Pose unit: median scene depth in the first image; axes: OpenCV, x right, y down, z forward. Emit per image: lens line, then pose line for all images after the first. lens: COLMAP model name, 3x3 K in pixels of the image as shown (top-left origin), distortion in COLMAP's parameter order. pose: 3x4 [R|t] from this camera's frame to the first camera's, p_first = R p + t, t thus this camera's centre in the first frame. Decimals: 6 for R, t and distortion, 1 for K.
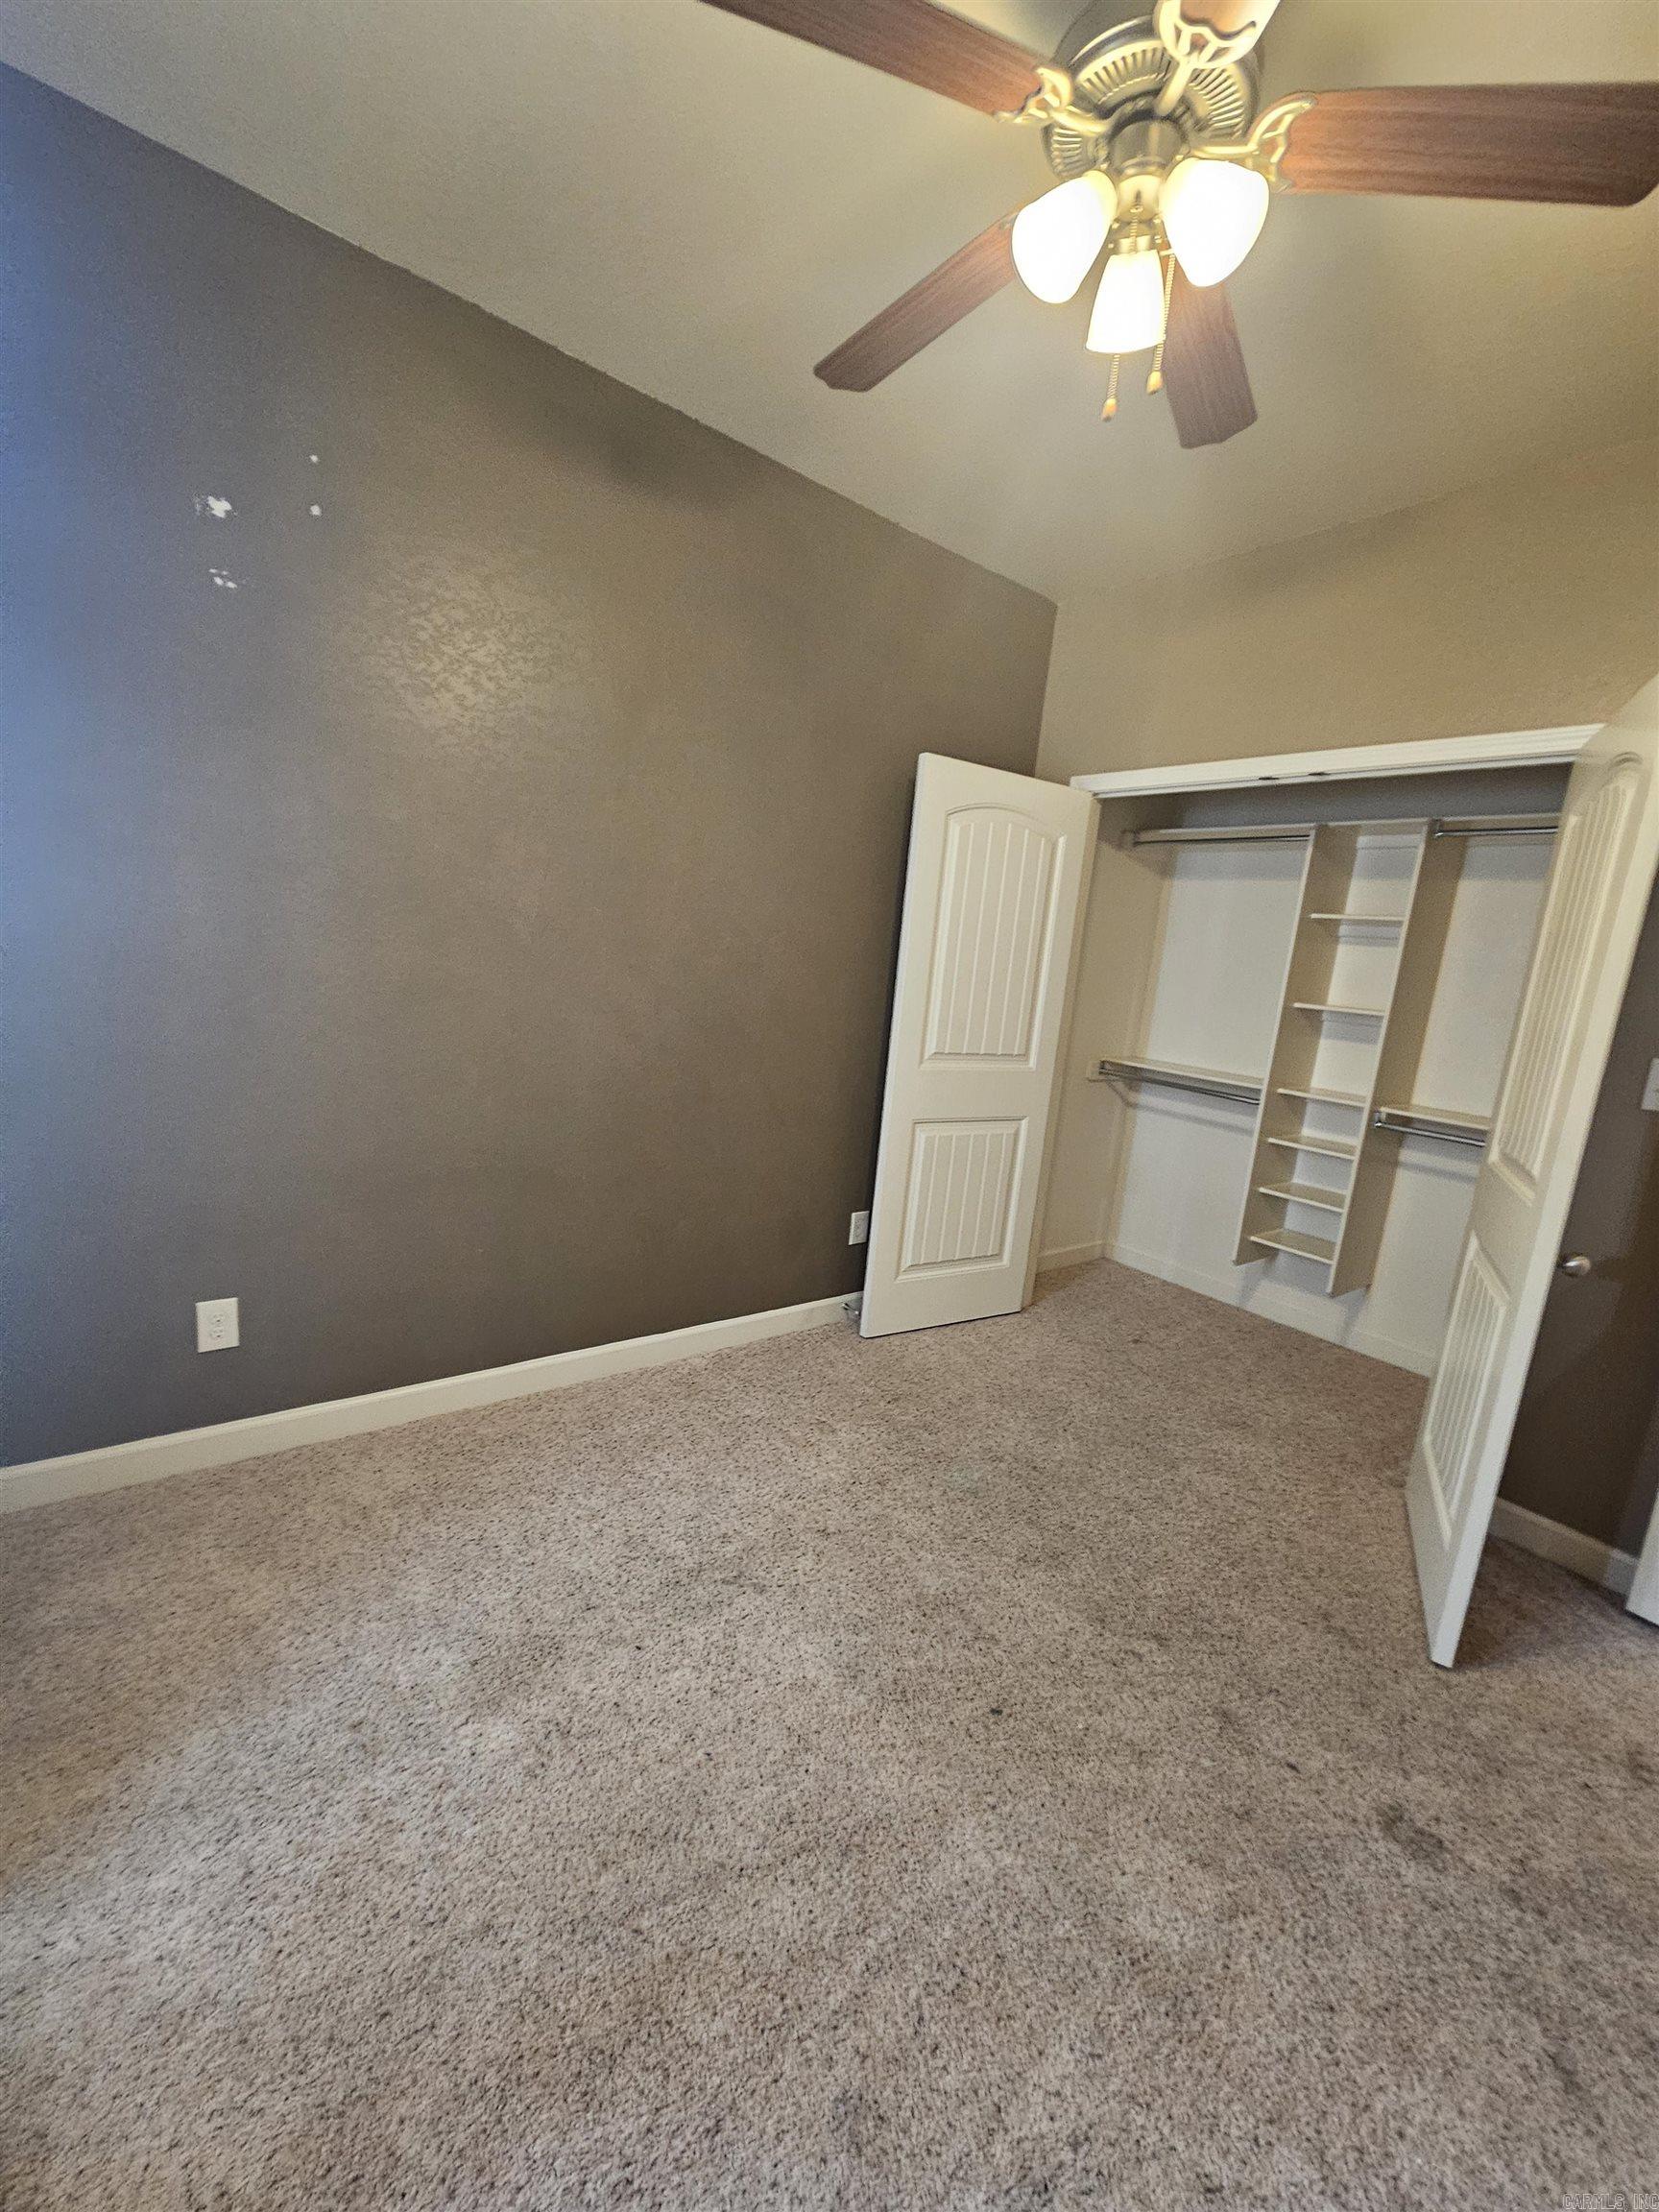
lens RADIAL K [[901.0, 0, 824.8], [0, 901.0, 1118.4], [0, 0, 1]] dist [0.001787, 0.000362]
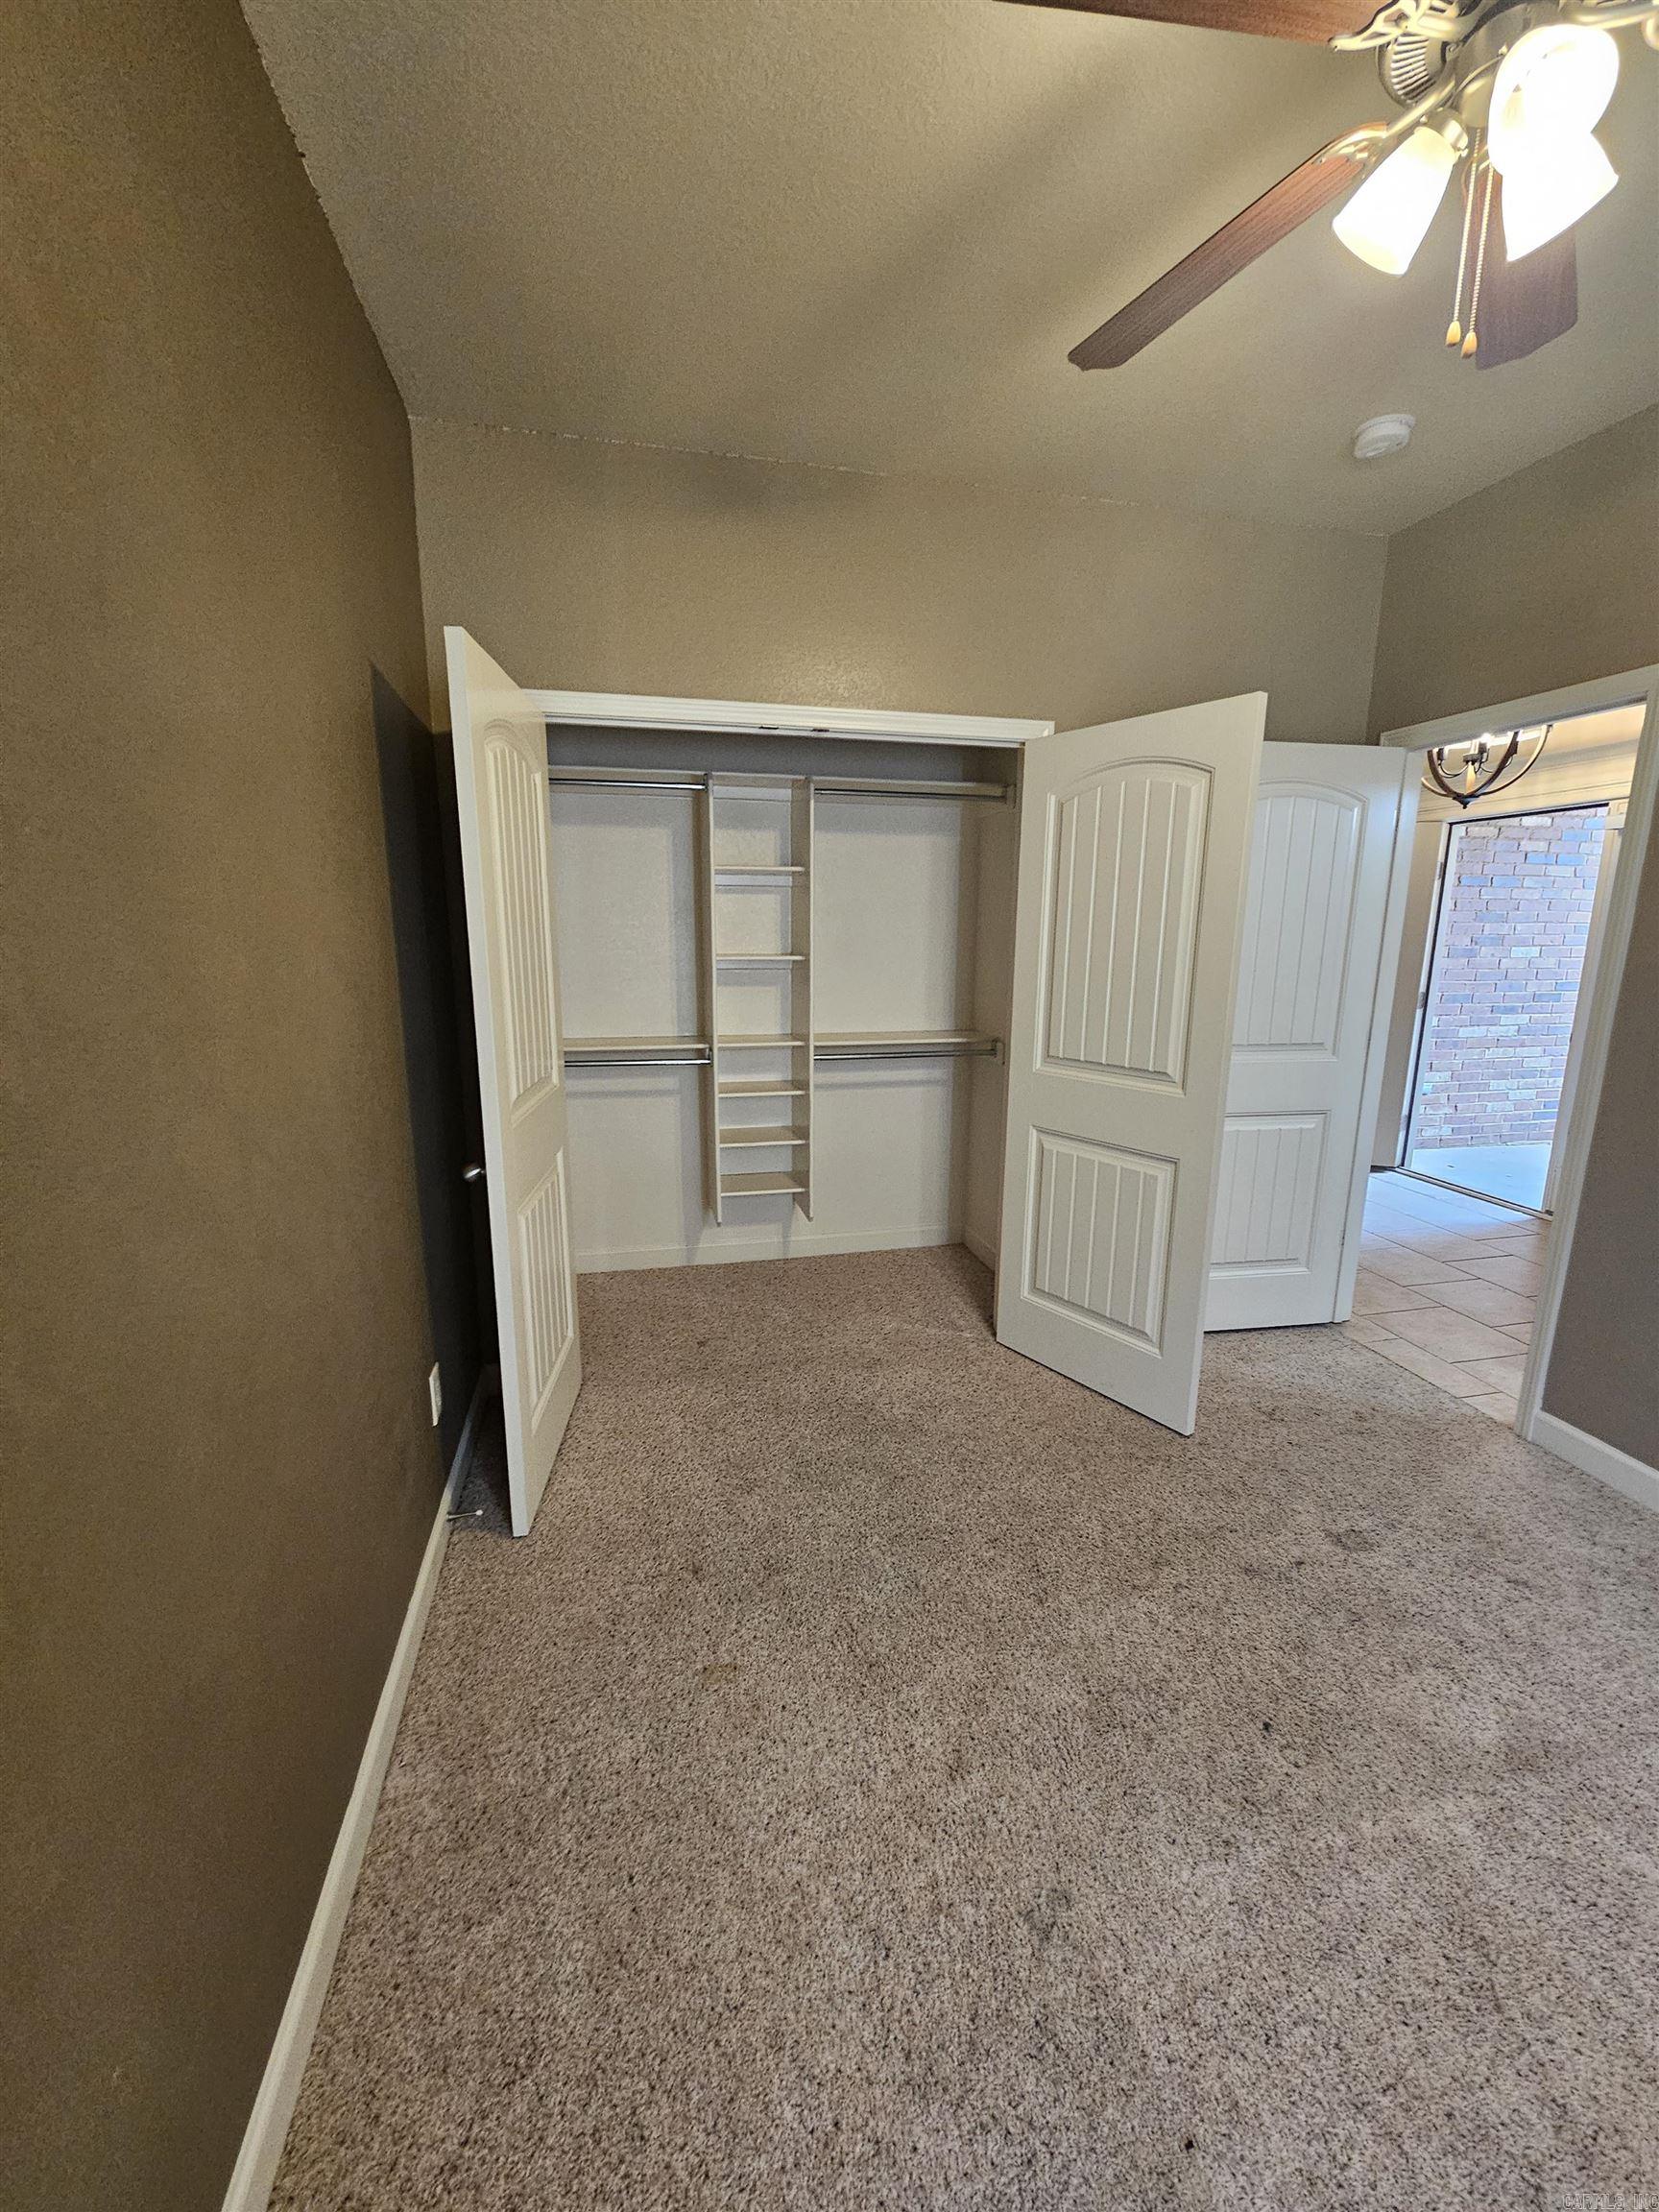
lens RADIAL K [[901.0, 0, 824.8], [0, 901.0, 1118.4], [0, 0, 1]] dist [0.001787, 0.000362]
pose [[0.434857, -0.275794, 0.857227, -0.328277], [0.214646, 0.956253, 0.198767, -0.129165], [-0.874544, 0.097565, 0.475031, 0.445798]]
